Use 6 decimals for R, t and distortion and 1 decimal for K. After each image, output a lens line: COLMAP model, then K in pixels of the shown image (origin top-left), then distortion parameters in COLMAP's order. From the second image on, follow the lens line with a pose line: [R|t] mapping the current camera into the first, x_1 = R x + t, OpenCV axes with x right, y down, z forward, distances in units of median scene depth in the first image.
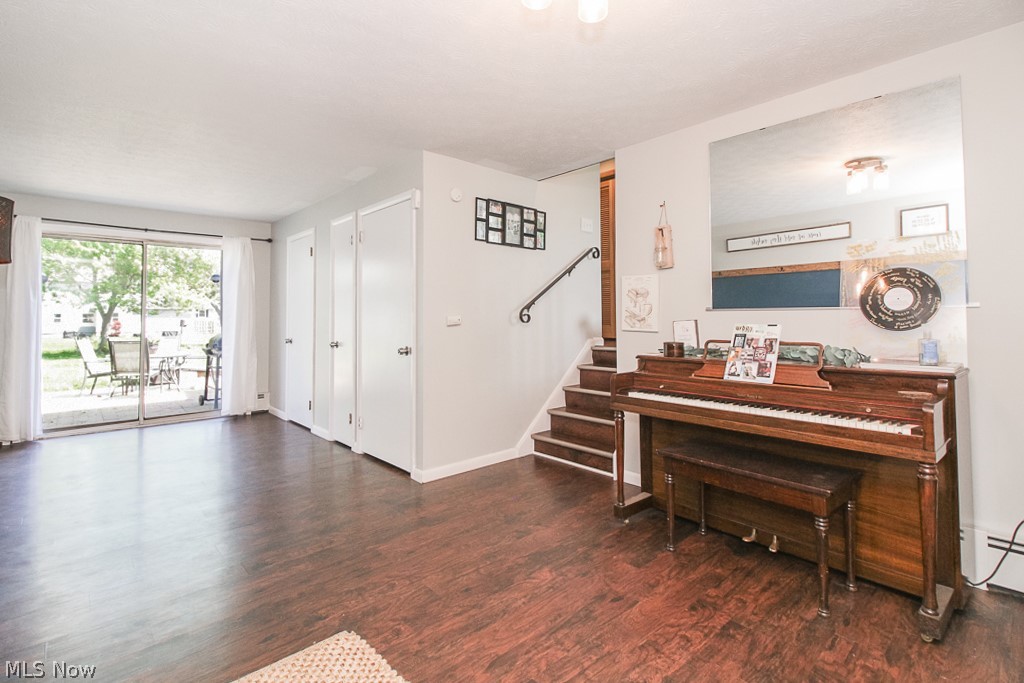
lens RADIAL K [[485.2, 0, 520.5], [0, 485.2, 301.1], [0, 0, 1]] dist [-0.001398, -0.000761]
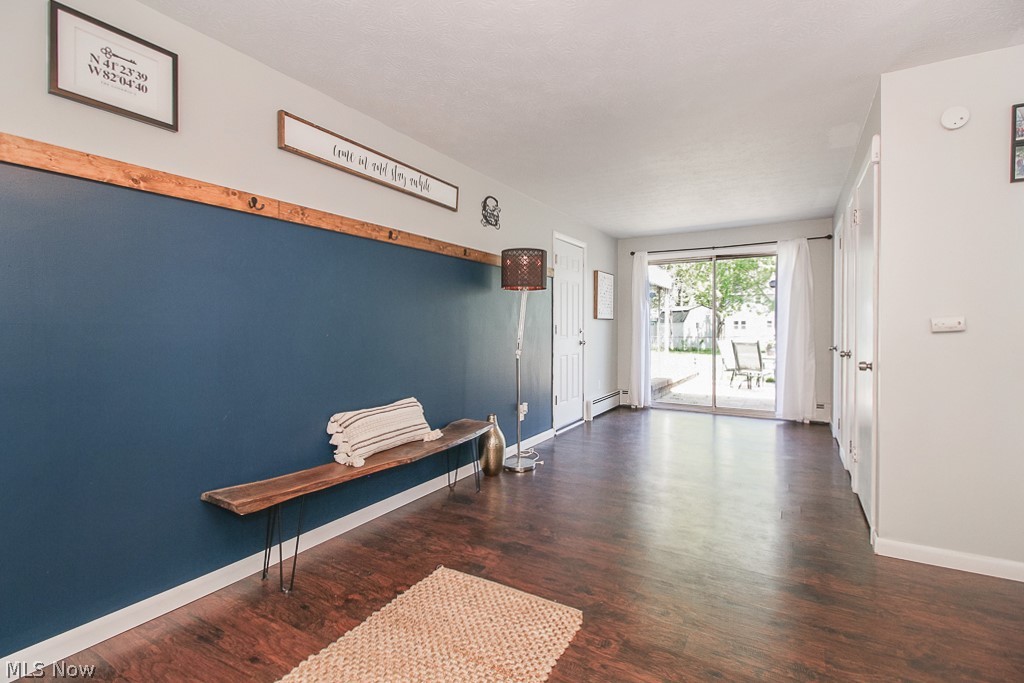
lens RADIAL K [[476.0, 0, 510.3], [0, 476.0, 327.6], [0, 0, 1]] dist [0.023250, -0.016320]
pose [[0.270558, 0.007369, -0.962675, 0.148142], [0.032308, 0.999338, 0.016730, 0.007900], [0.962161, -0.035629, 0.270141, 0.142343]]
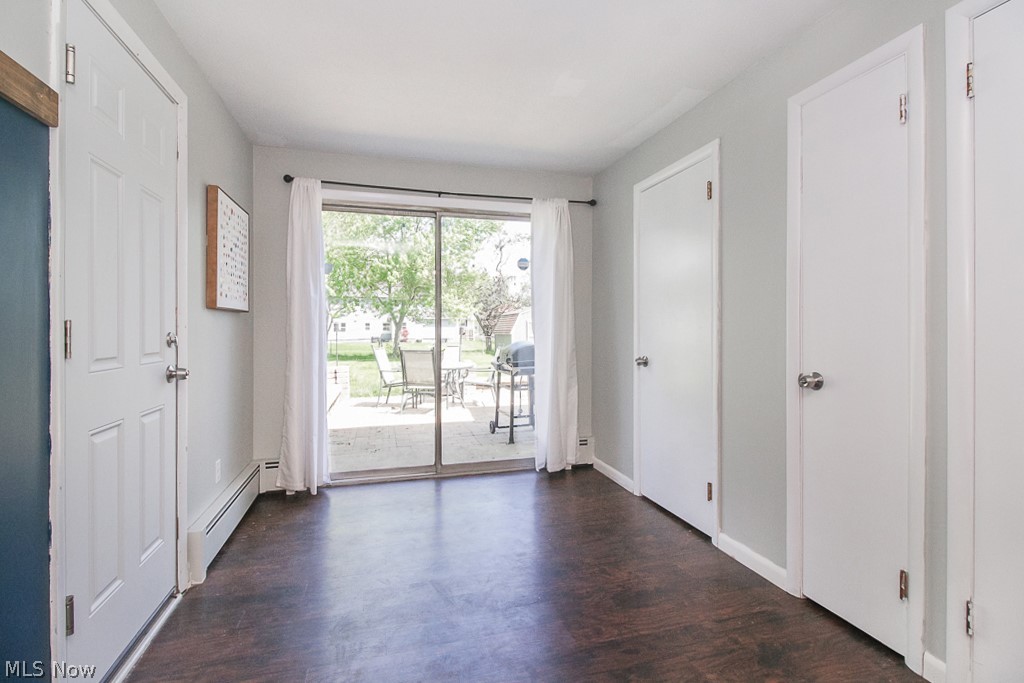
lens RADIAL K [[476.0, 0, 510.3], [0, 476.0, 327.6], [0, 0, 1]] dist [0.023250, -0.016320]
pose [[0.888653, 0.004339, -0.458559, -0.257310], [0.011156, 0.999455, 0.031076, 0.015858], [0.458444, -0.032731, 0.888120, 0.303632]]
